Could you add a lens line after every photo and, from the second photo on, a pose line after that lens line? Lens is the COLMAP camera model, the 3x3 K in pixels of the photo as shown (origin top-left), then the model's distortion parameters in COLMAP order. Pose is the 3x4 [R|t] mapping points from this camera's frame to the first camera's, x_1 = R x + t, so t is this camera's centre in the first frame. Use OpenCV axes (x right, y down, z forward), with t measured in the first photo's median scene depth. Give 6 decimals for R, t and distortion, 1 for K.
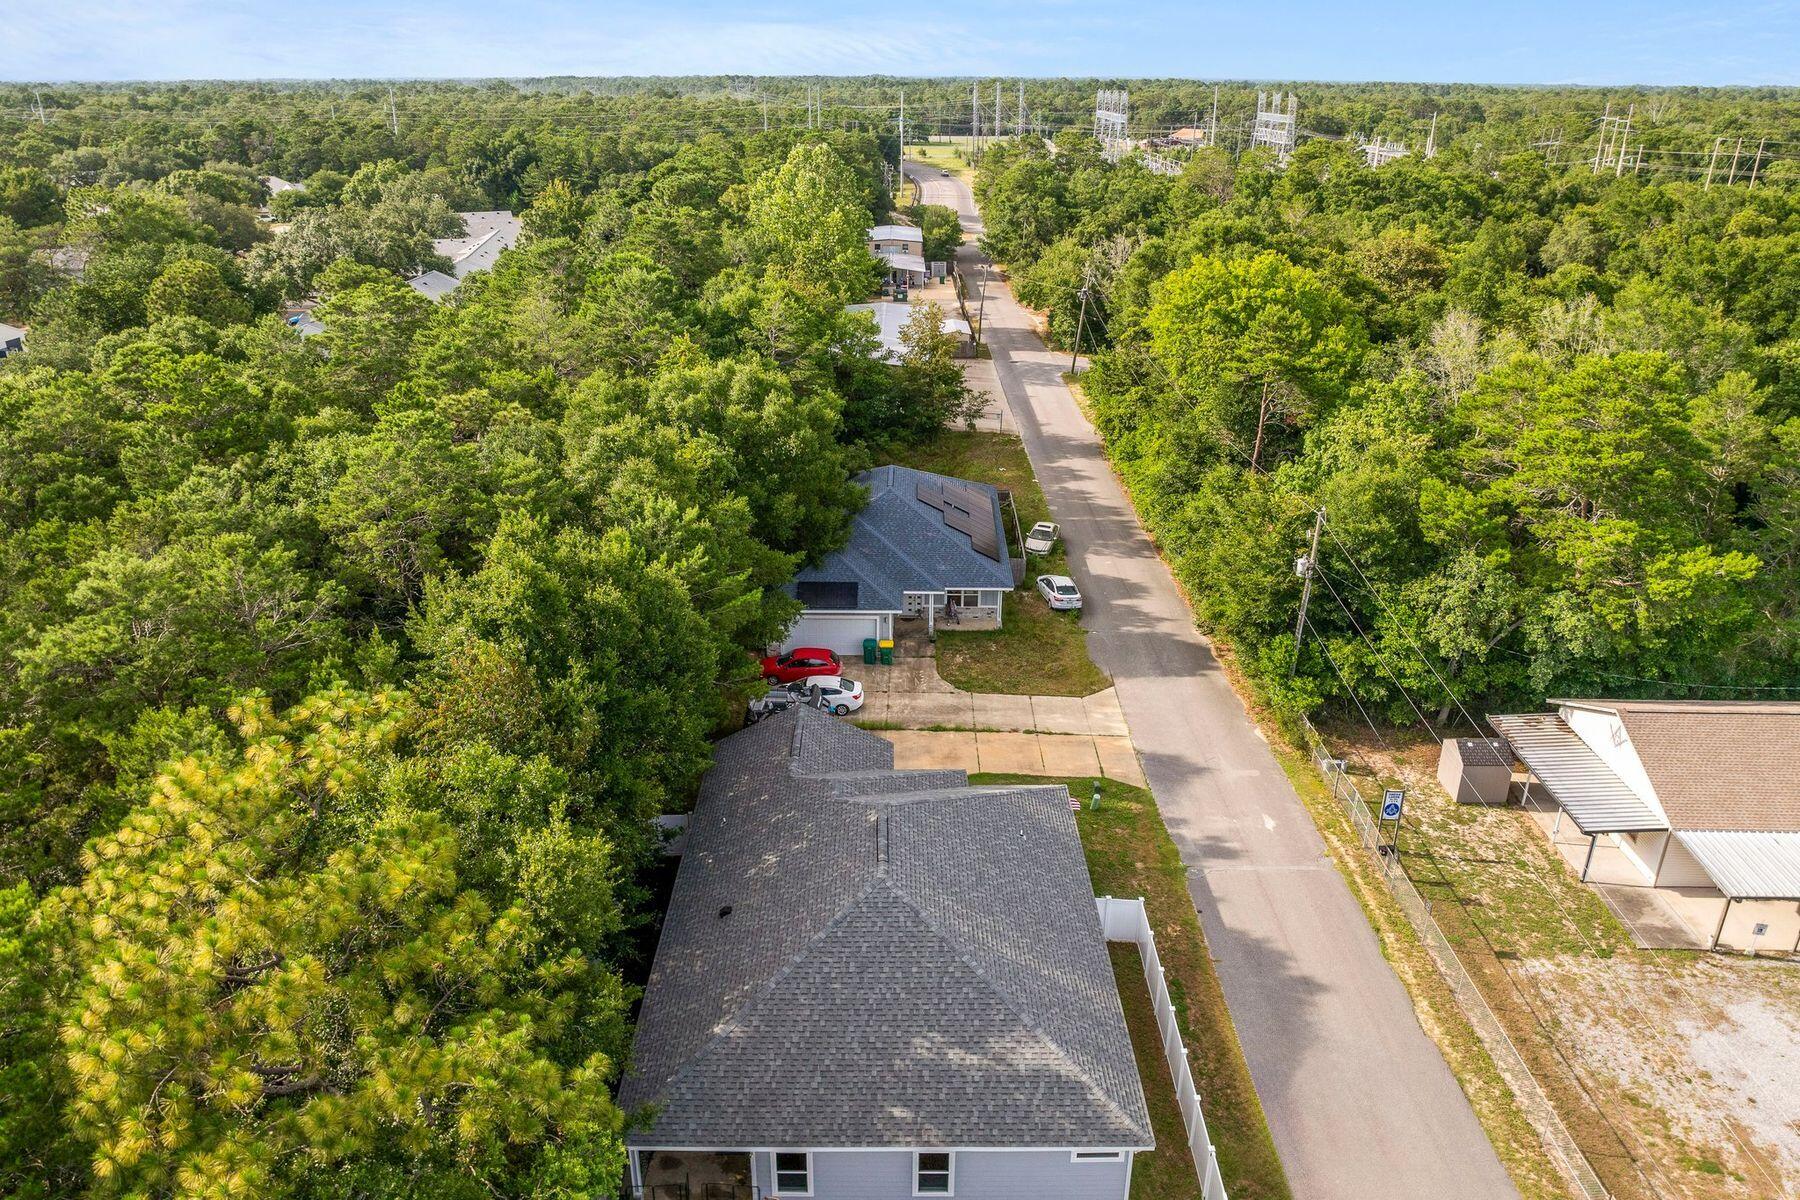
lens RADIAL K [[1264.7, 0, 895.6], [0, 1264.7, 615.3], [0, 0, 1]] dist [-0.035086, 0.002127]
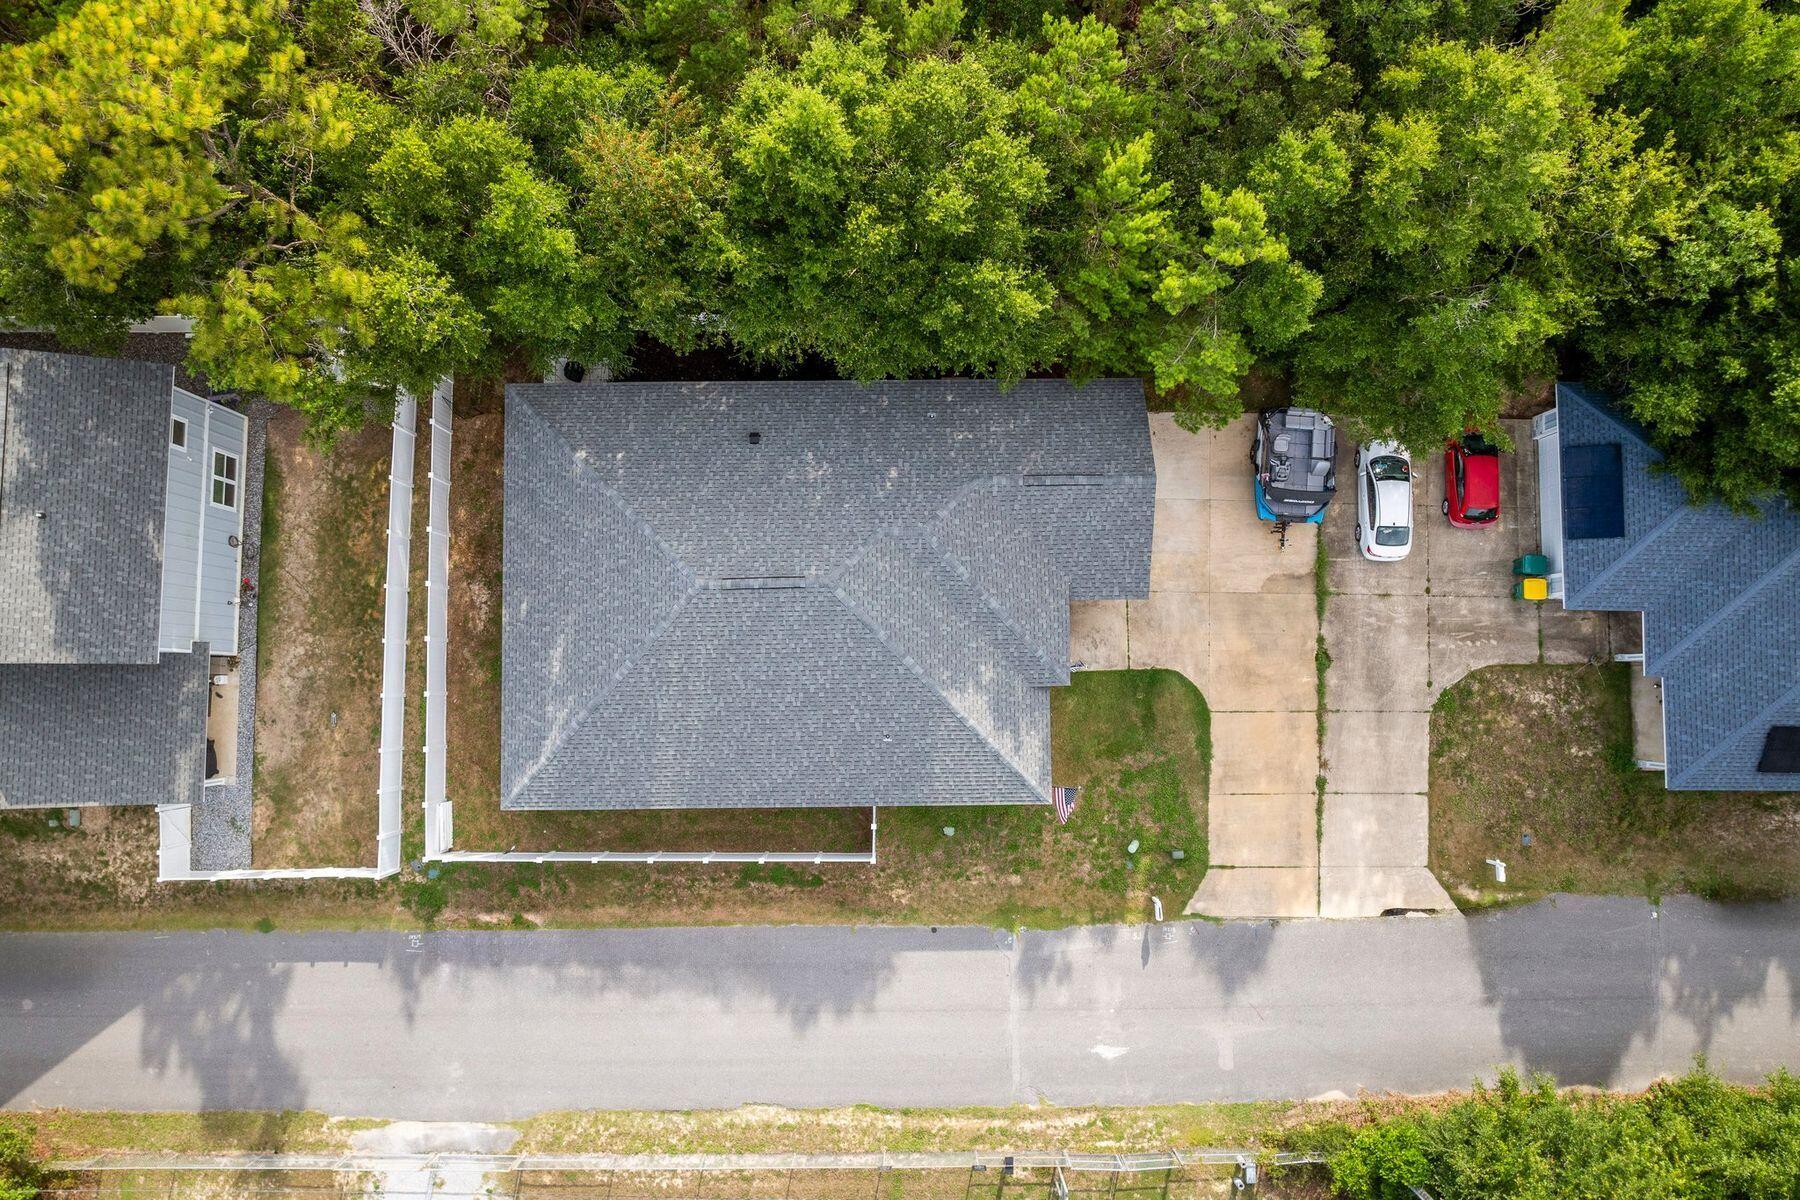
lens RADIAL K [[1264.7, 0, 903.8], [0, 1264.7, 597.2], [0, 0, 1]] dist [-0.035086, 0.002127]
pose [[0.007907, 0.996596, -0.082057, 0.056519], [-0.393077, 0.078551, 0.916144, -0.522026], [0.919472, 0.025011, 0.392360, 0.487964]]
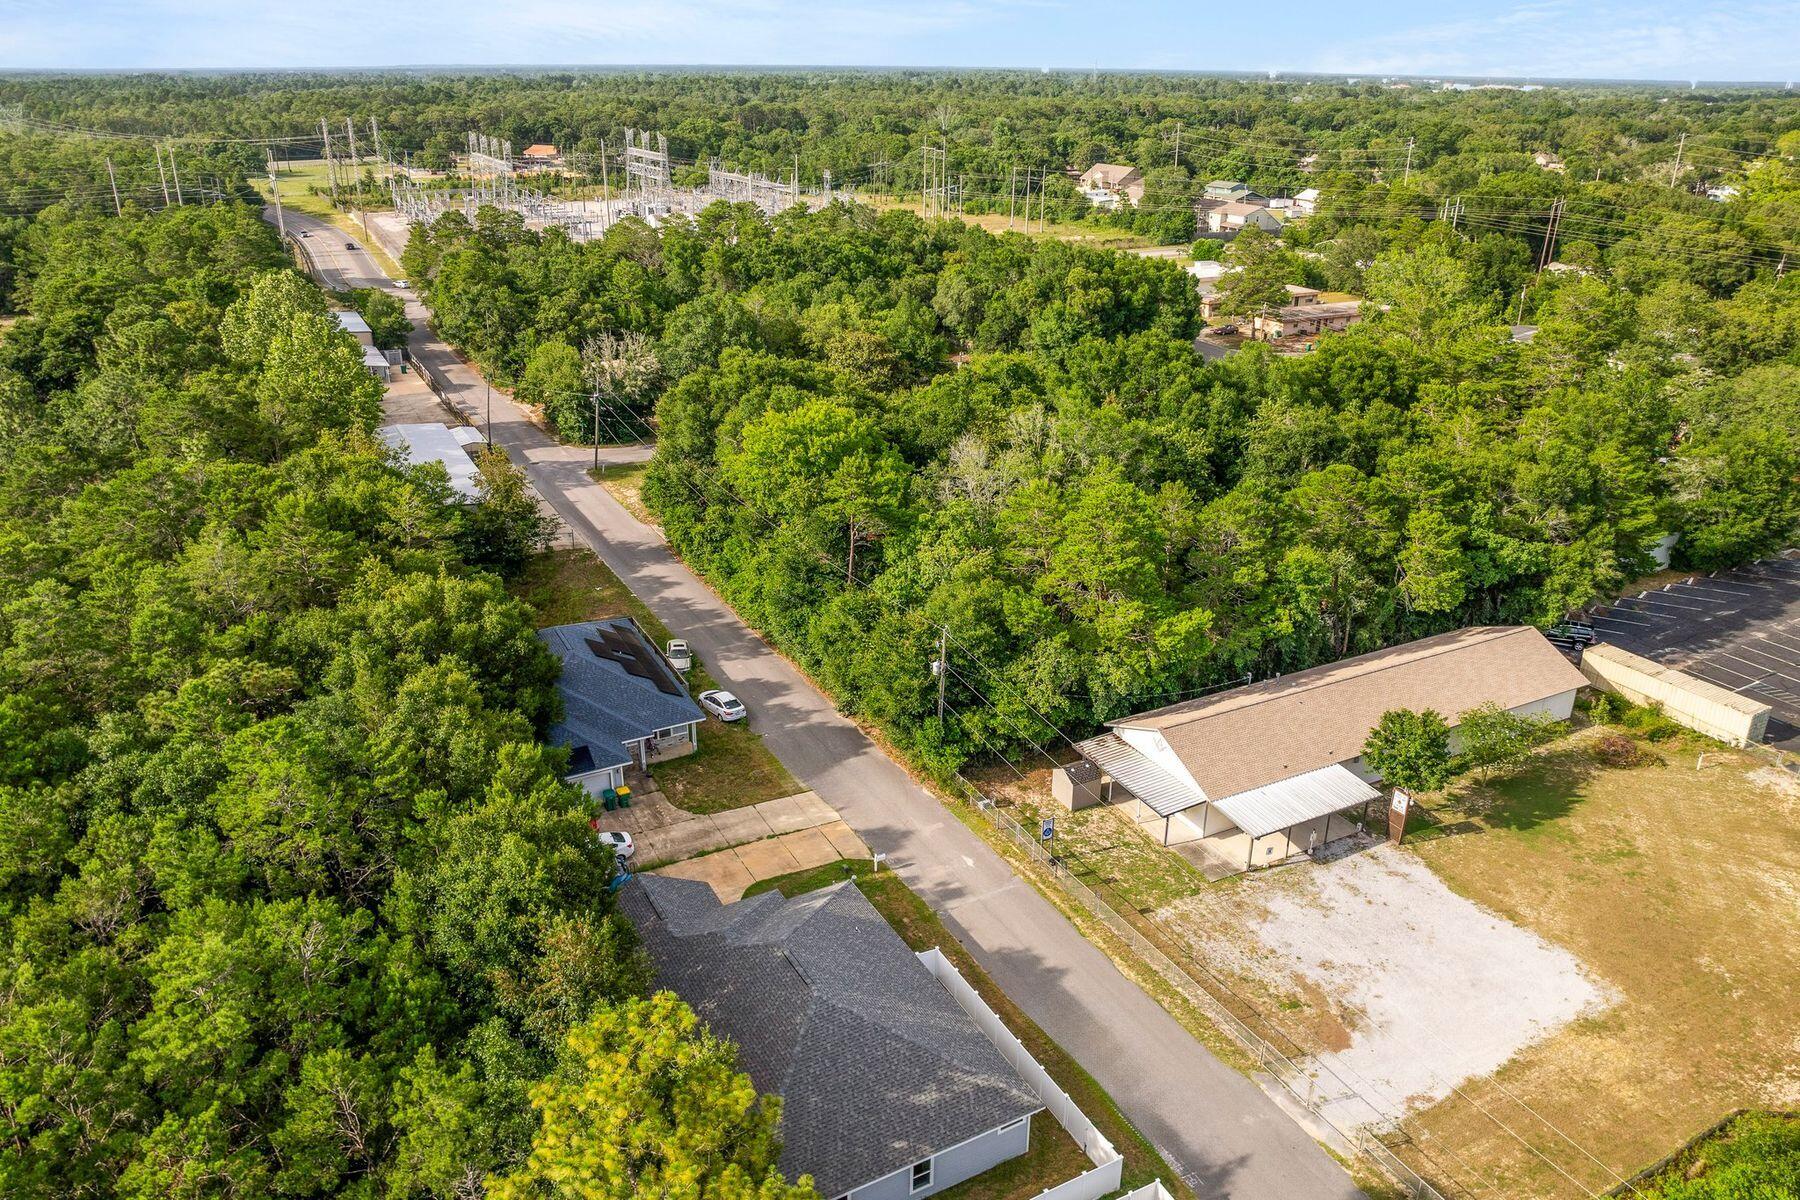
lens RADIAL K [[1264.7, 0, 881.0], [0, 1264.7, 602.2], [0, 0, 1]] dist [-0.035086, 0.002127]
pose [[0.882827, -0.189960, 0.429571, -0.310705], [0.189196, 0.980910, 0.044943, -0.183375], [-0.429908, 0.041596, 0.901914, -0.221759]]
